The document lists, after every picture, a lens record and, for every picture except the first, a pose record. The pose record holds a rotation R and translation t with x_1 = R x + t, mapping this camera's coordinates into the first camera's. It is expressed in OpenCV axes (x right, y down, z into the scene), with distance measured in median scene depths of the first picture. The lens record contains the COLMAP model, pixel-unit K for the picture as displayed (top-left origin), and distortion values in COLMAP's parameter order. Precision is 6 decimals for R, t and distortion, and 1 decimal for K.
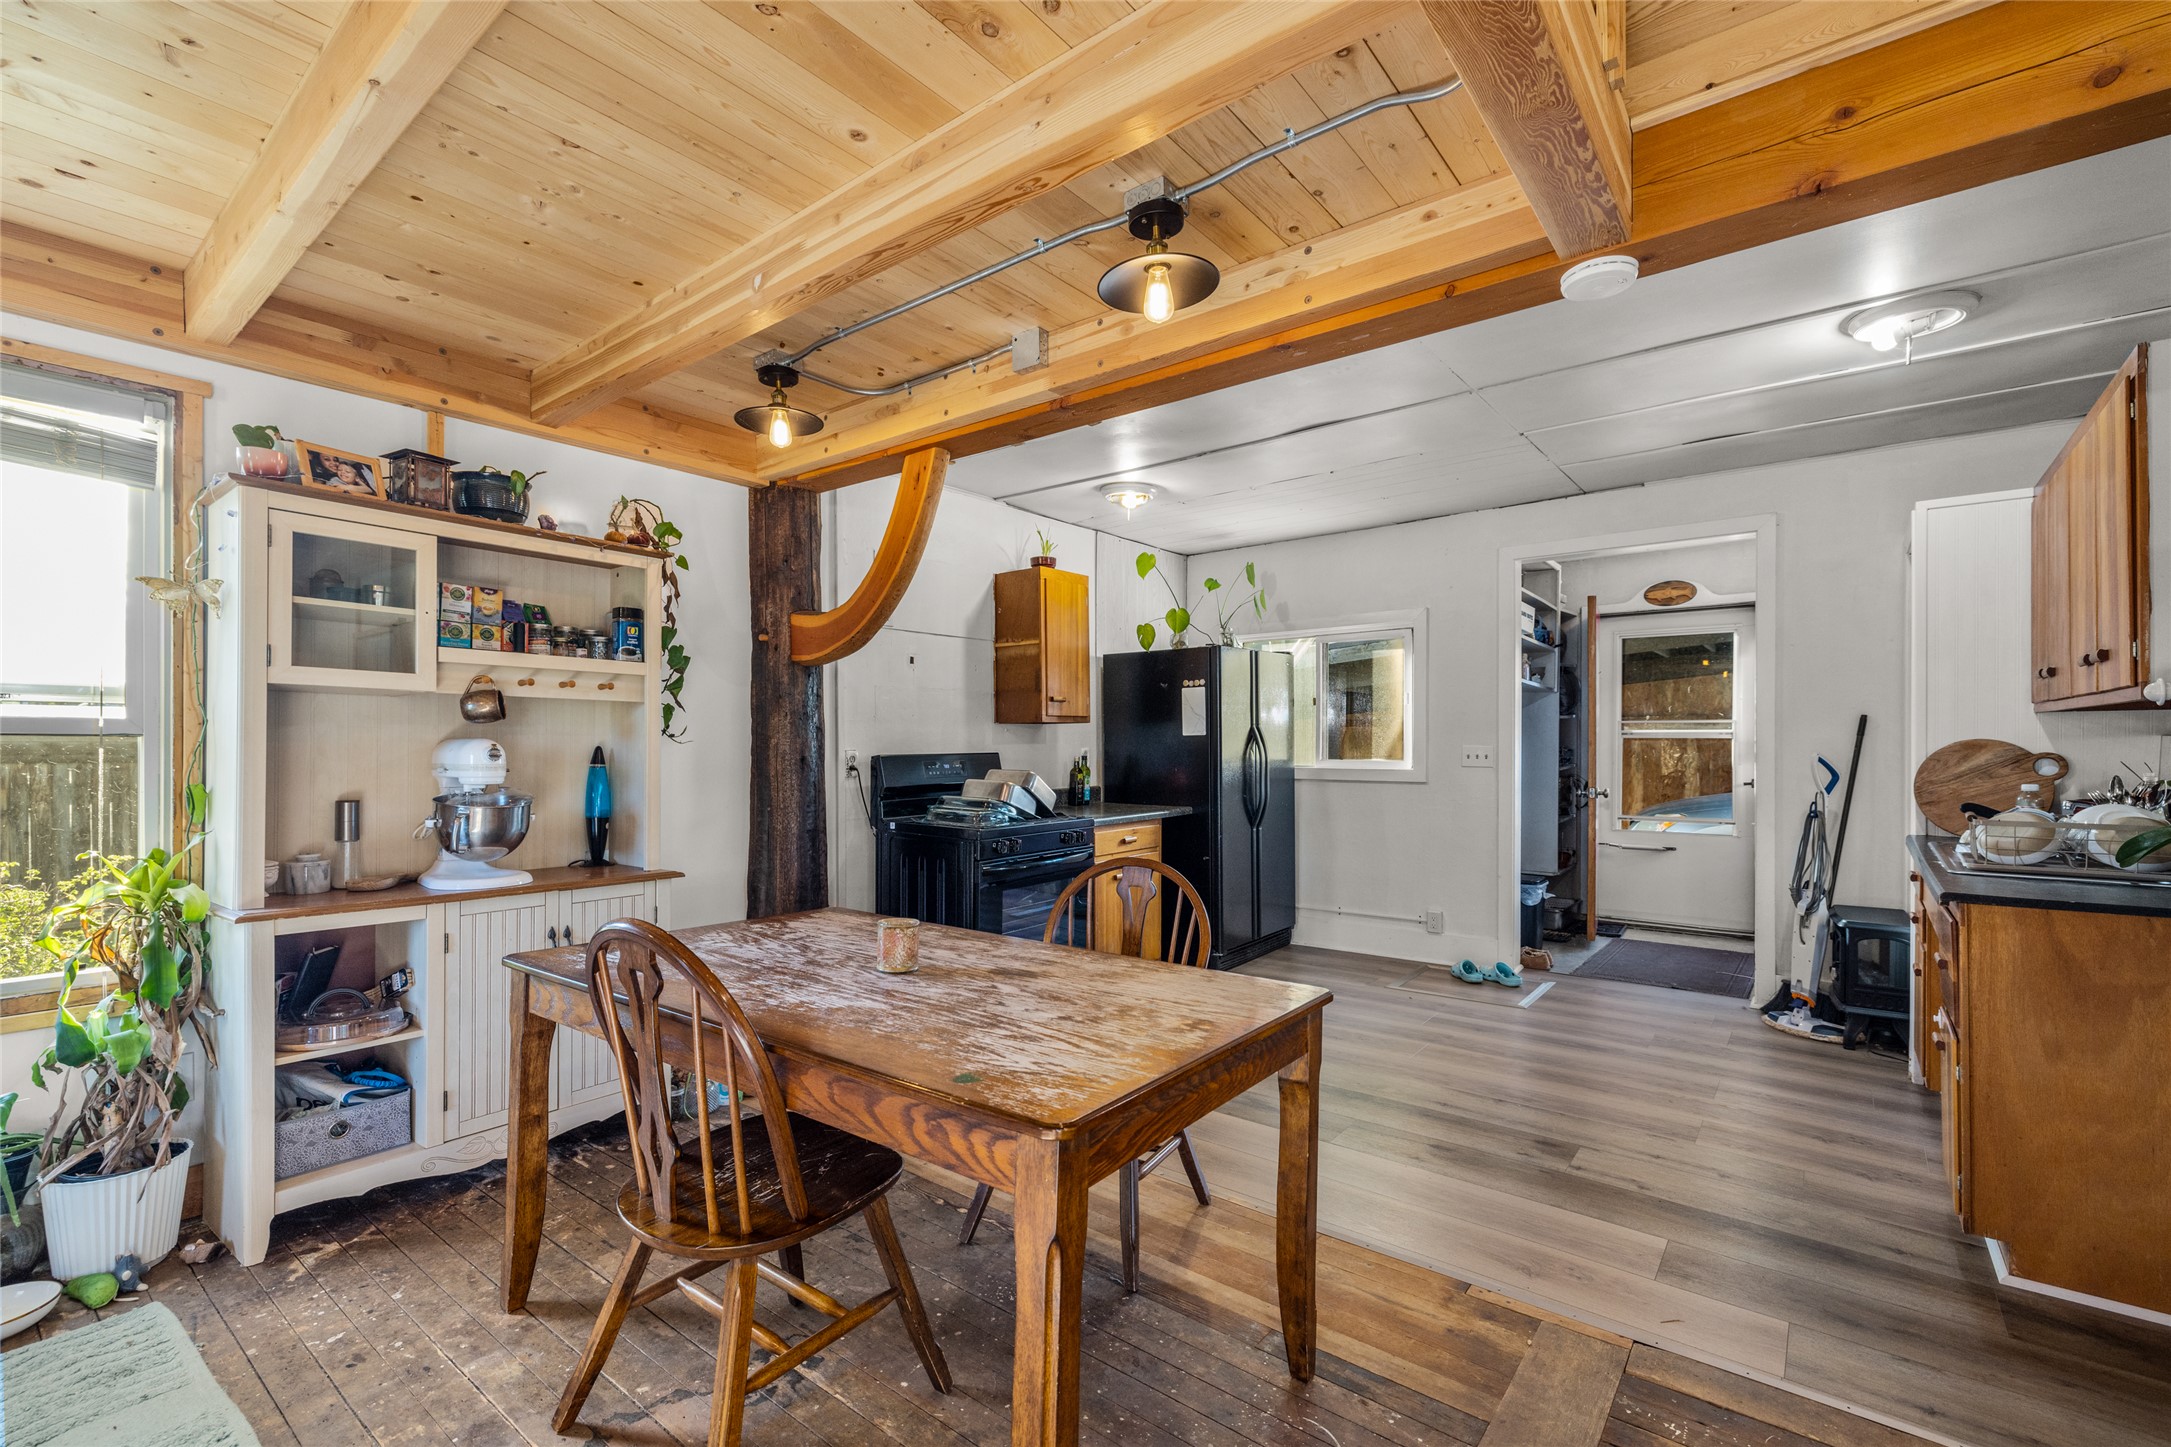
lens RADIAL K [[939.1, 0, 1078.3], [0, 939.1, 748.7], [0, 0, 1]] dist [0.001569, -0.000016]
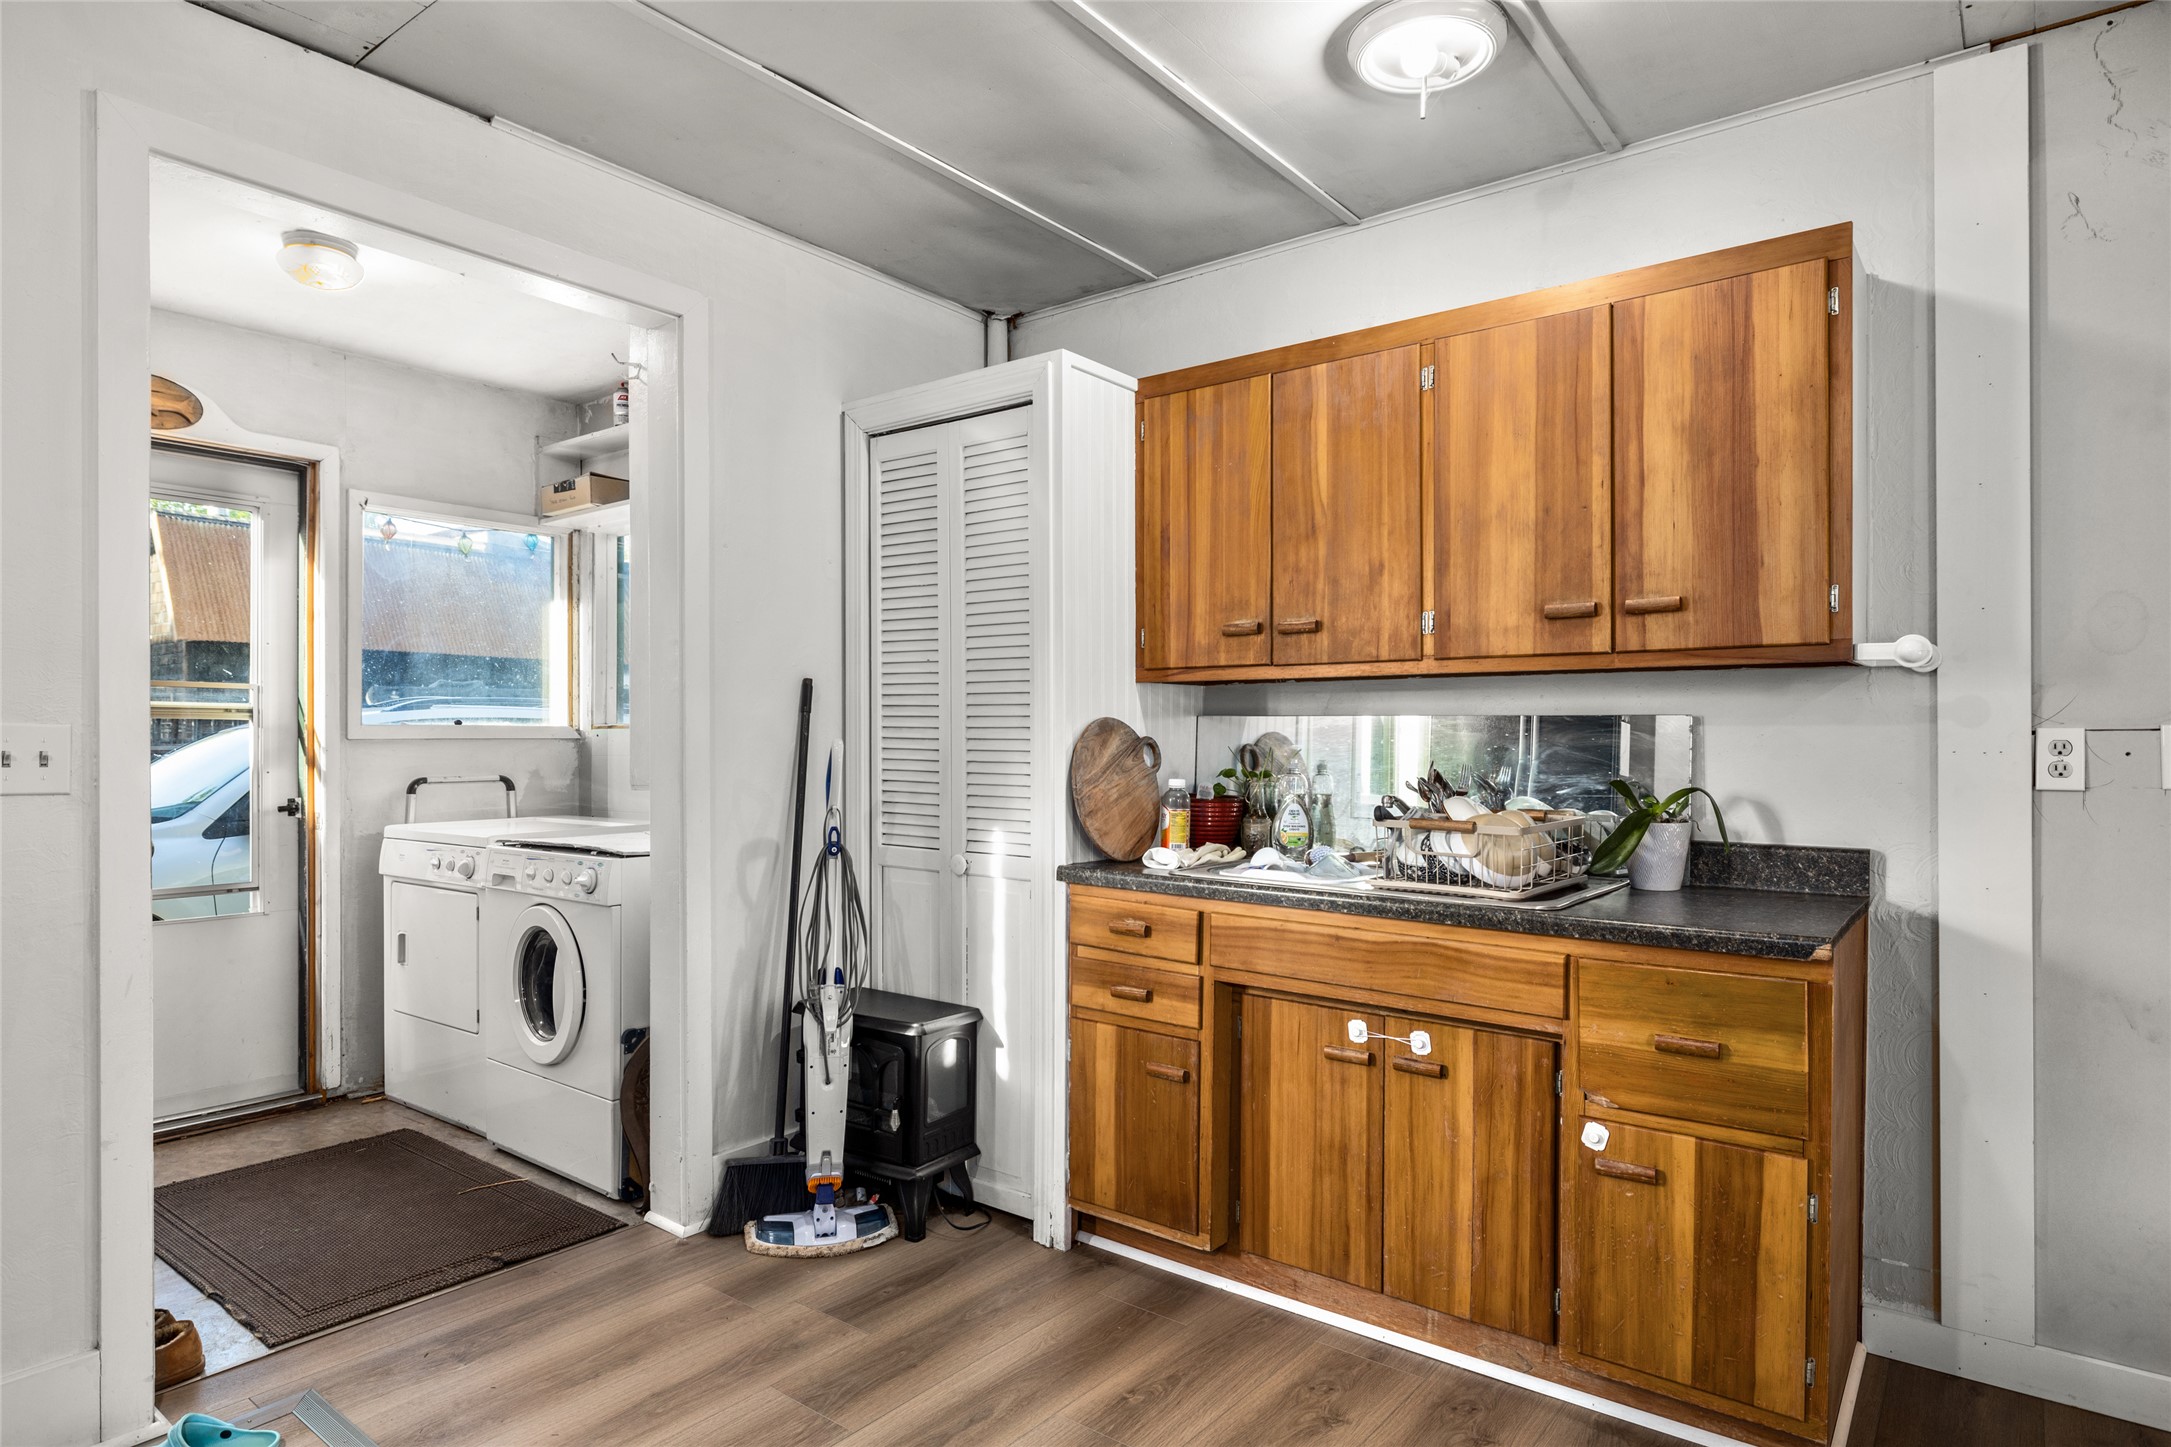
lens RADIAL K [[1213.4, 0, 1082.6], [0, 1213.4, 738.3], [0, 0, 1]] dist [0.001254, 0.000292]
pose [[-0.016579, 0.004944, 0.999850, 0.052604], [0.007220, 0.999962, -0.004825, 0.007880], [-0.999836, 0.007139, -0.016614, 0.904314]]
